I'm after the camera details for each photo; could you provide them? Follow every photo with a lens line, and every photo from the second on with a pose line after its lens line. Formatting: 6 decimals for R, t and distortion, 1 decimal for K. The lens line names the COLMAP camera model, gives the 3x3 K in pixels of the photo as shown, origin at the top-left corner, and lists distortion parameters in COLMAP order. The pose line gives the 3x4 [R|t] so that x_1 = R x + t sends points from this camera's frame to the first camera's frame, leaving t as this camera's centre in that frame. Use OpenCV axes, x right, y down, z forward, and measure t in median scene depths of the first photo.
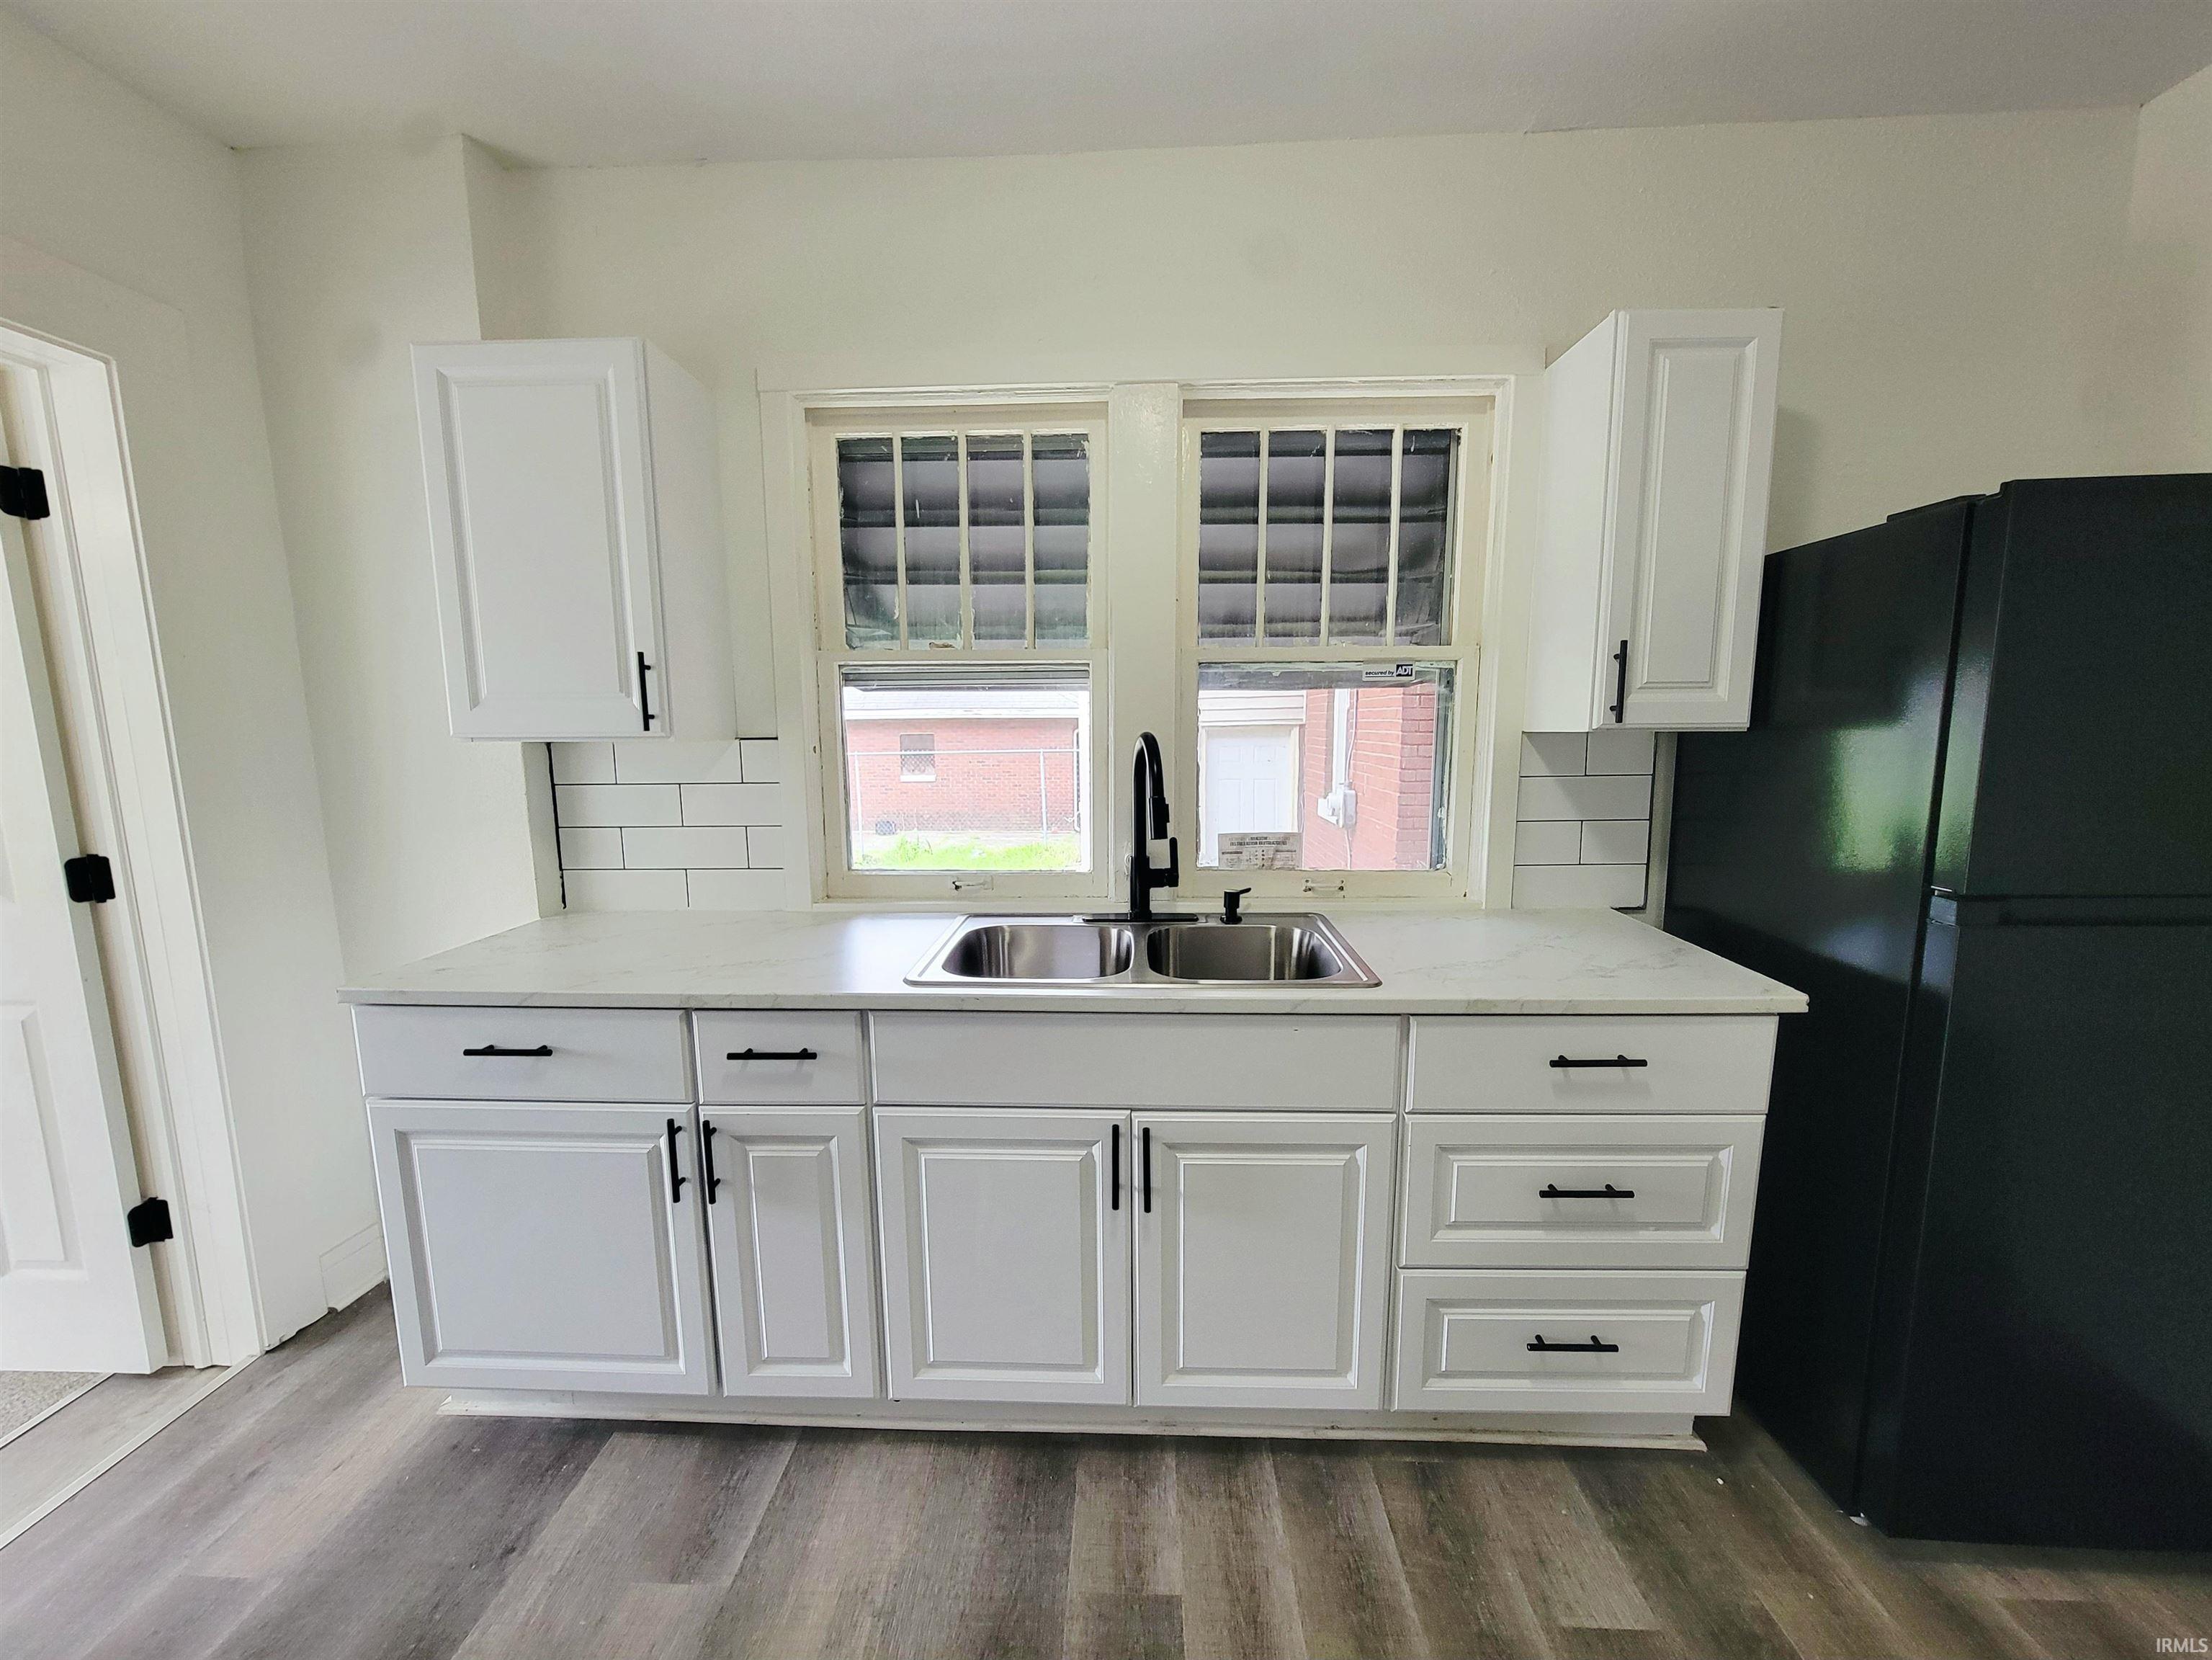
lens RADIAL K [[927.1, 0, 1102.2], [0, 927.1, 858.5], [0, 0, 1]] dist [-0.001620, 0.000401]
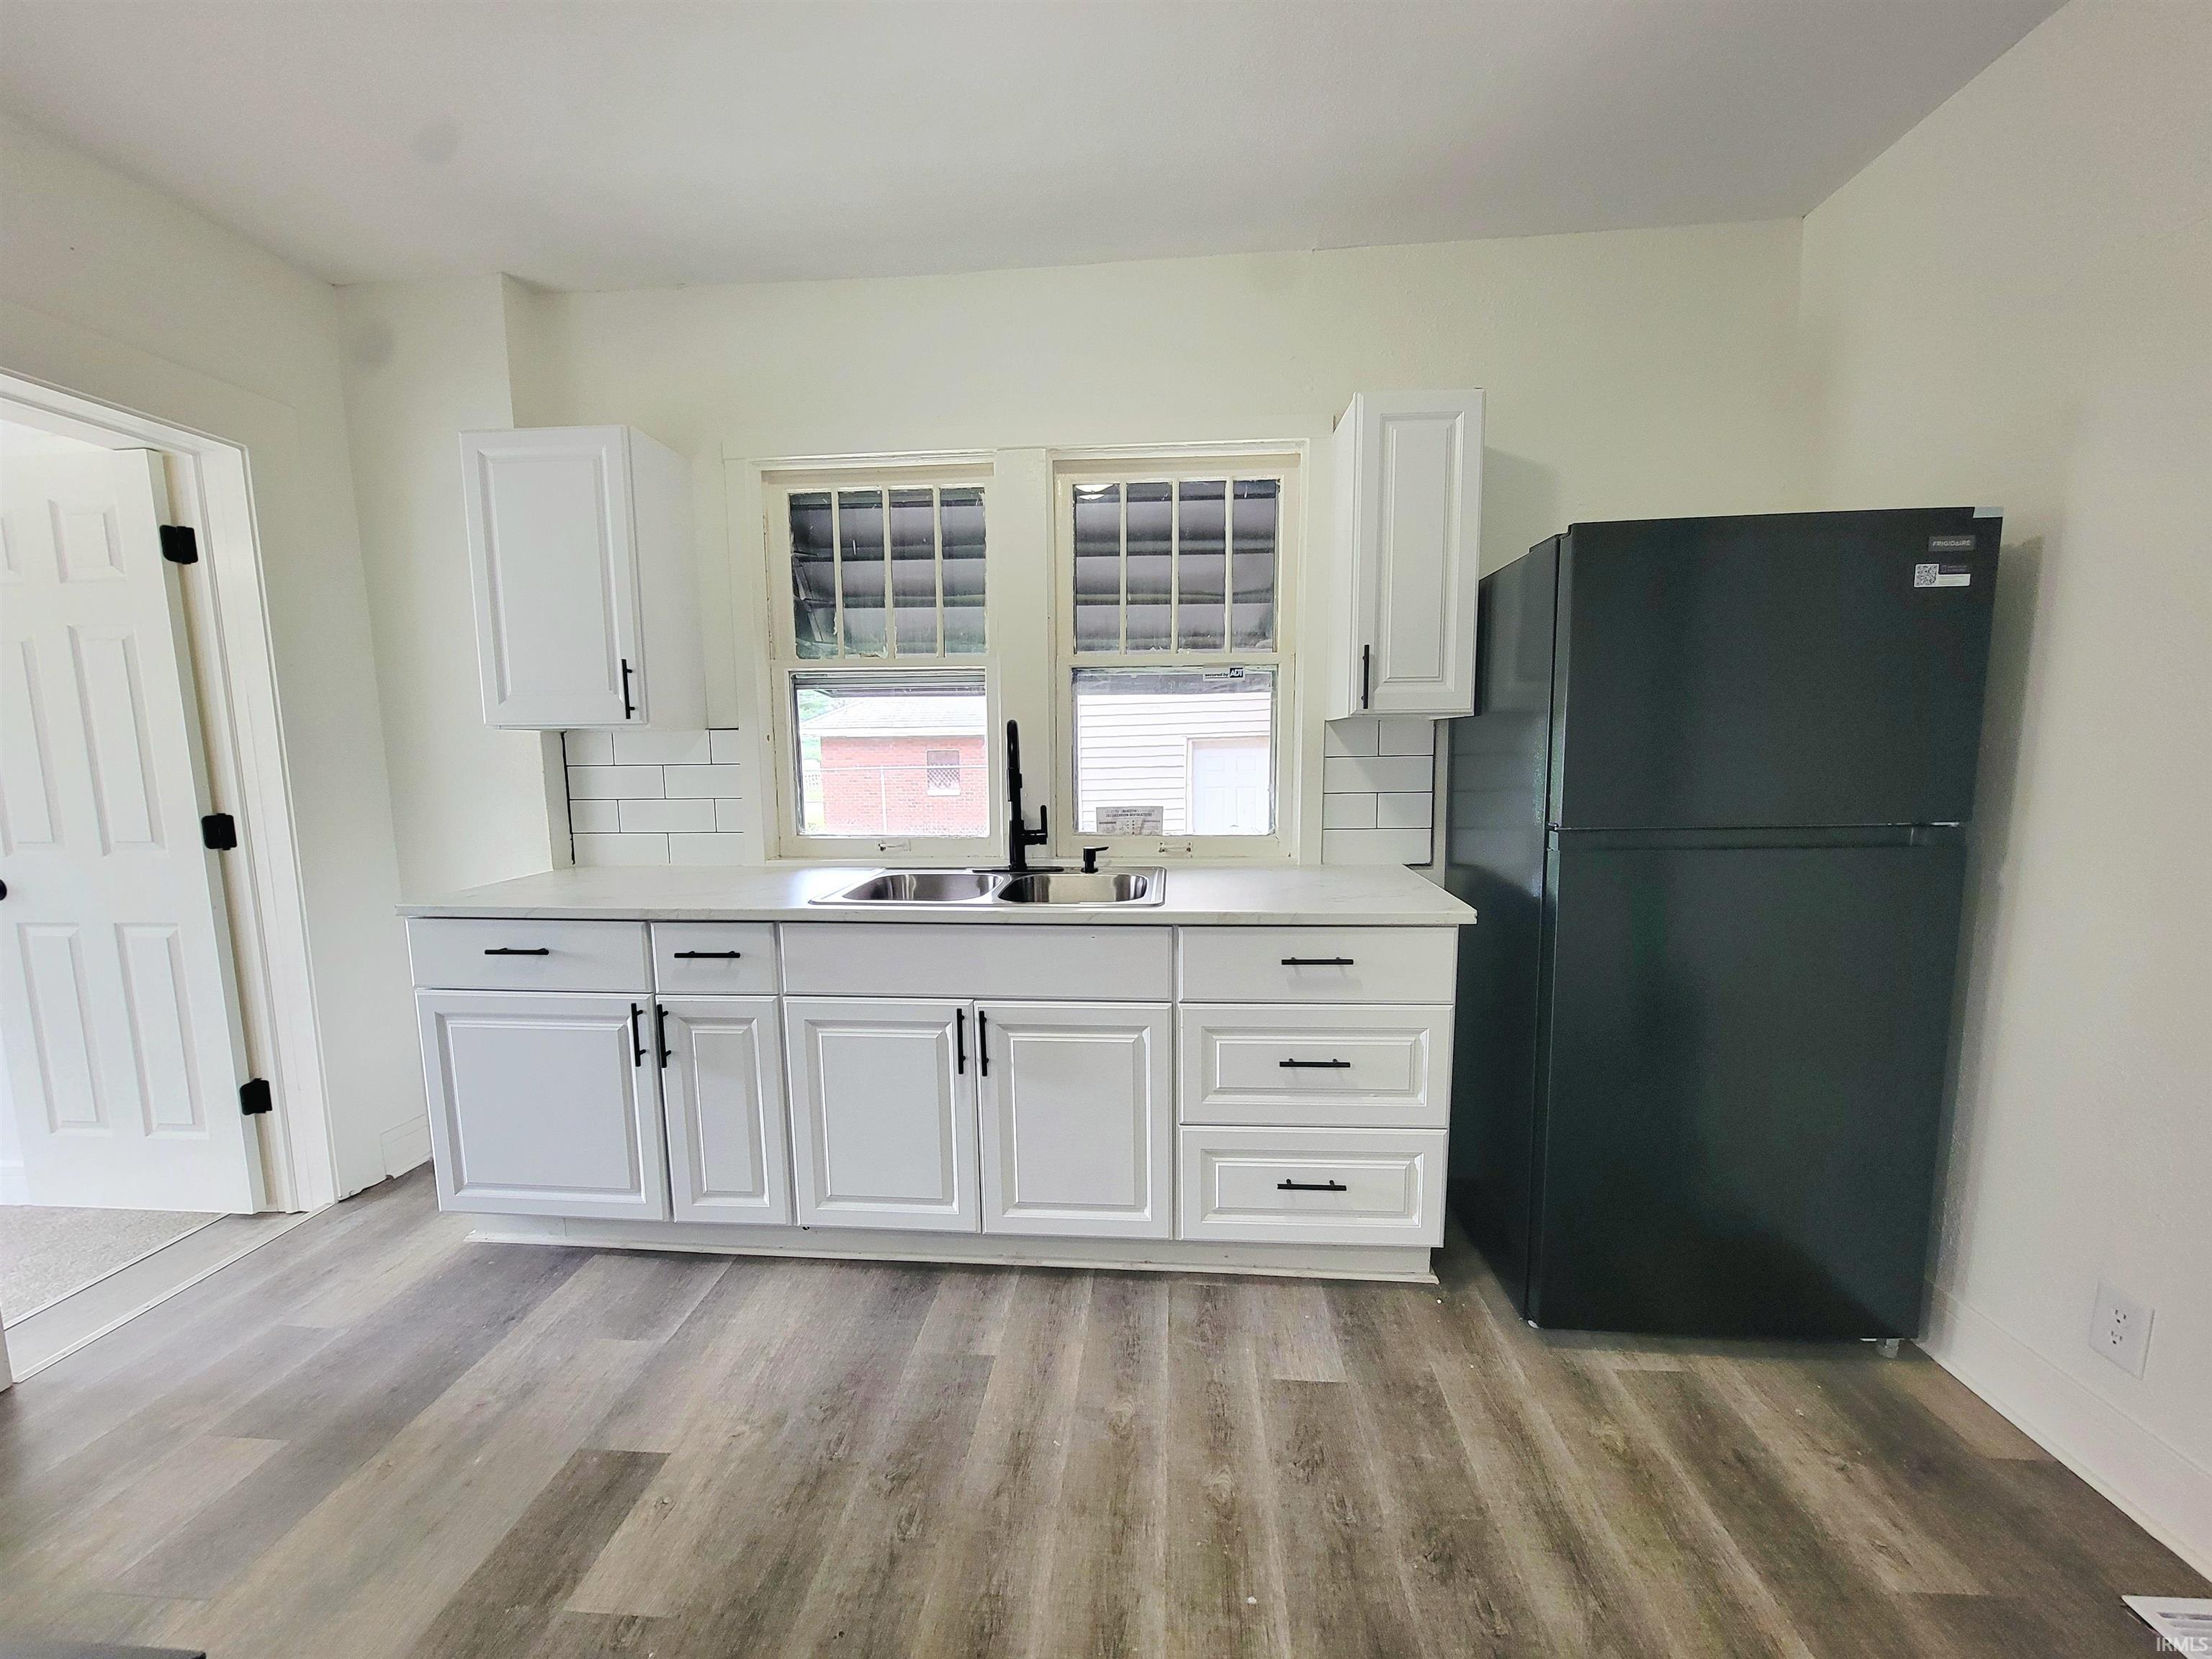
lens RADIAL K [[910.9, 0, 1101.3], [0, 910.9, 860.9], [0, 0, 1]] dist [-0.000598, -0.000049]
pose [[0.999101, 0.003216, -0.042281, 0.242209], [-0.004083, 0.999783, -0.020440, 0.090345], [0.042207, 0.020594, 0.998897, -0.267480]]
